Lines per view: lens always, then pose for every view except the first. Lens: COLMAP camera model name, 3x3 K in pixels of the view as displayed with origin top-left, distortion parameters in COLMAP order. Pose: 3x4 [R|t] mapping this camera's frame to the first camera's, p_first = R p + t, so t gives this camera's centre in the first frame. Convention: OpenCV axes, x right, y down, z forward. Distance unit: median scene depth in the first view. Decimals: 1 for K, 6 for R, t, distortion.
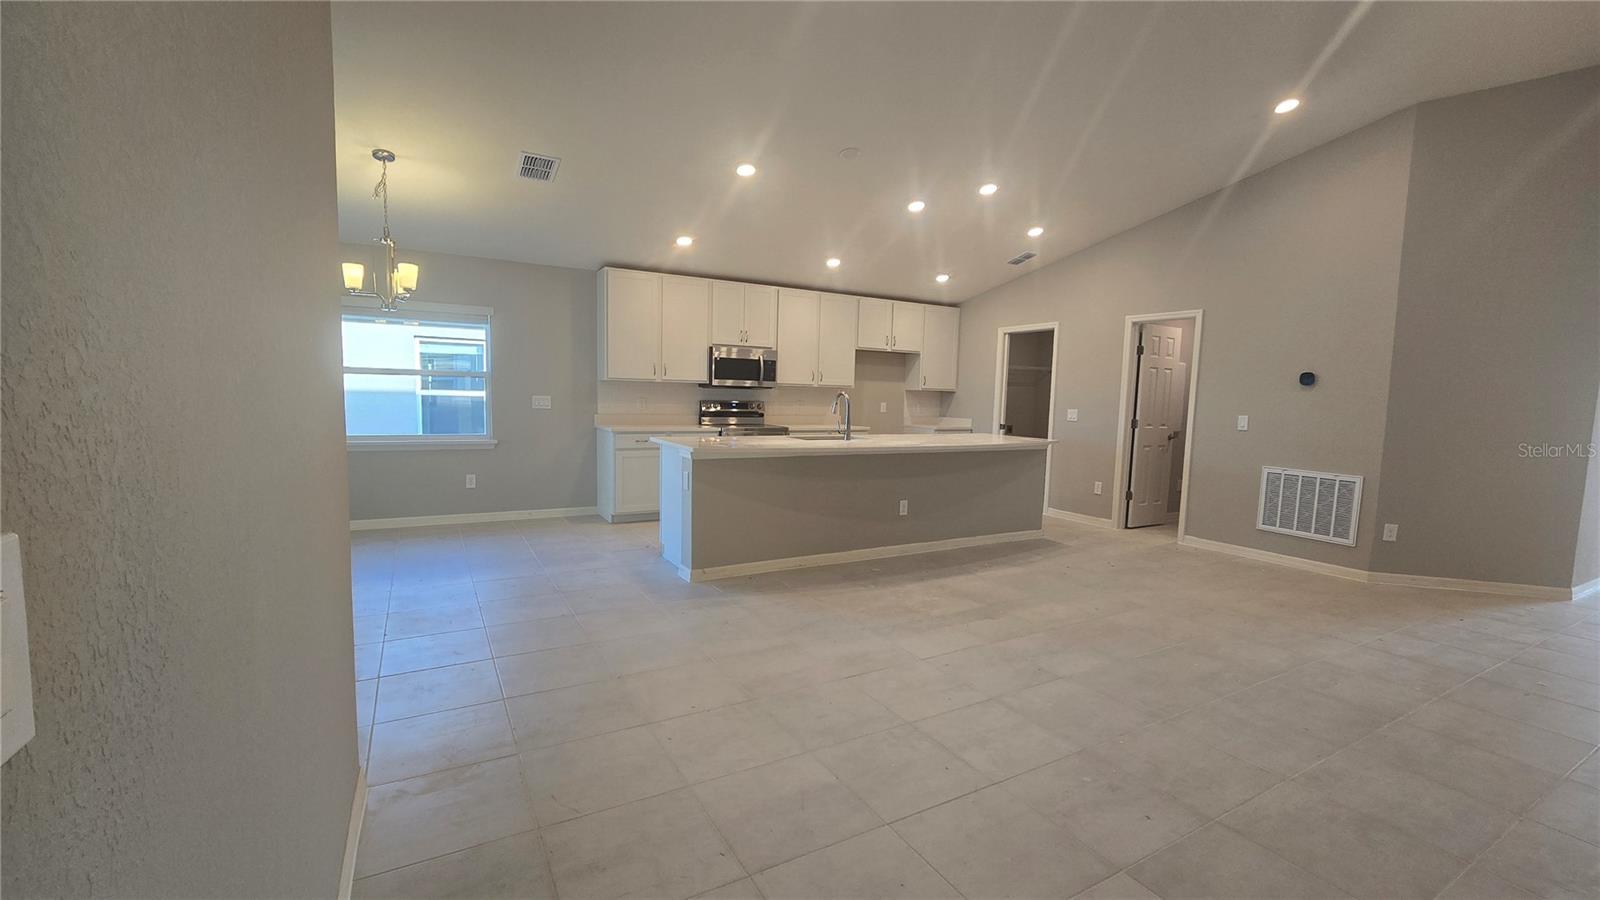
lens RADIAL K [[658.8, 0, 815.4], [0, 658.8, 452.5], [0, 0, 1]] dist [-0.013038, 0.003802]
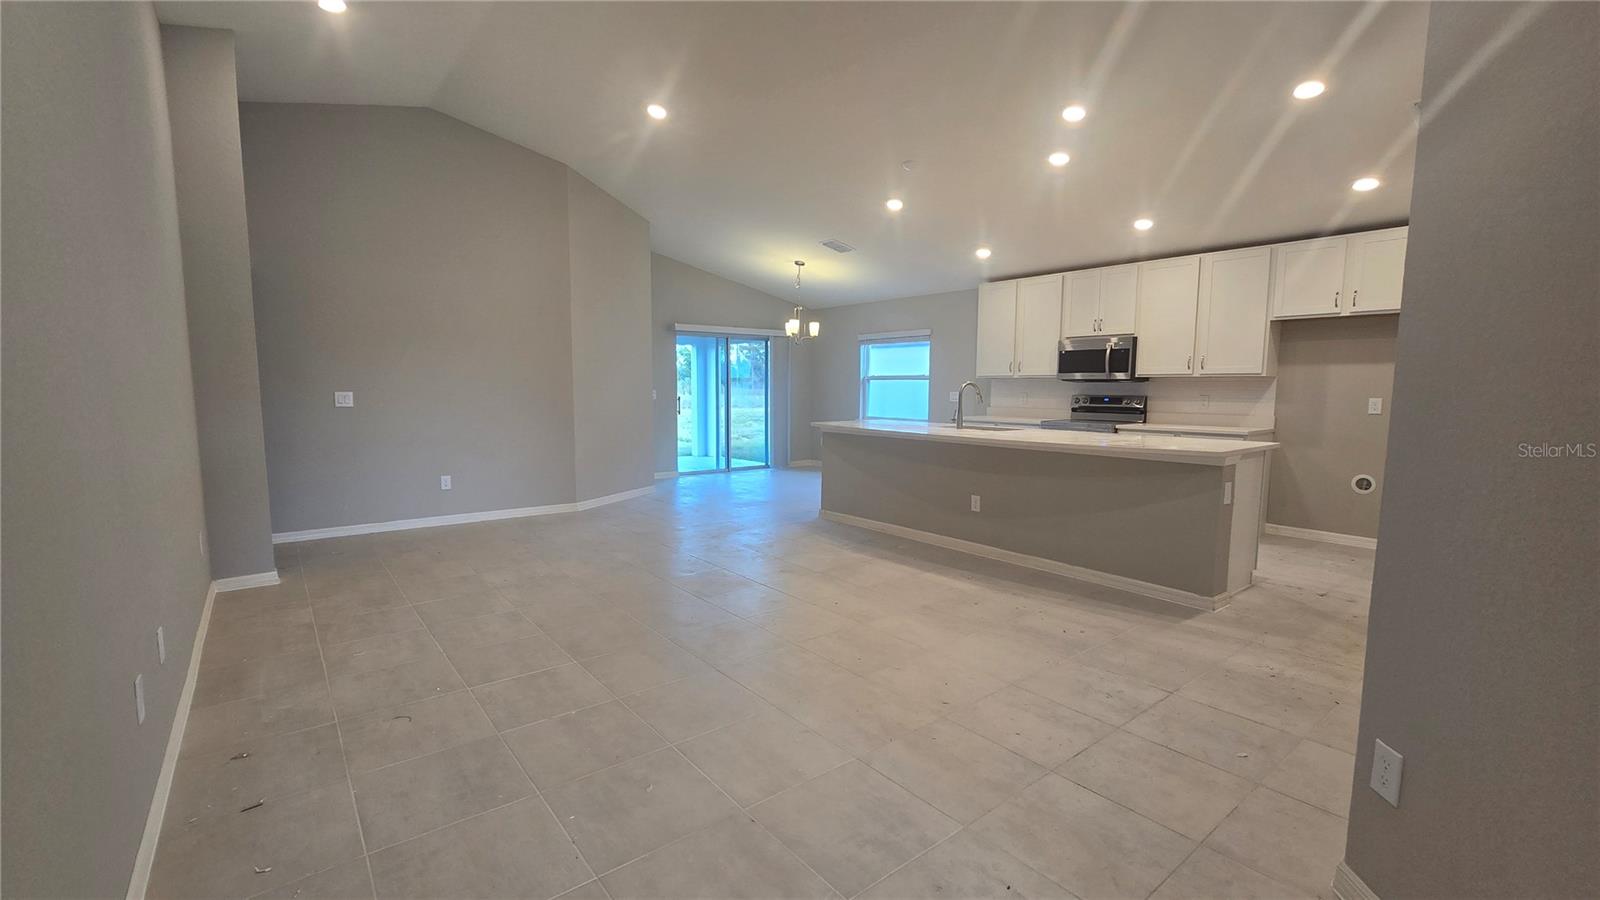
lens RADIAL K [[658.8, 0, 774.4], [0, 658.8, 460.1], [0, 0, 1]] dist [-0.013038, 0.003802]
pose [[0.127231, 0.084757, -0.988245, 0.810563], [-0.085880, 0.993542, 0.074155, -0.017854], [0.988148, 0.075436, 0.133688, 0.466428]]
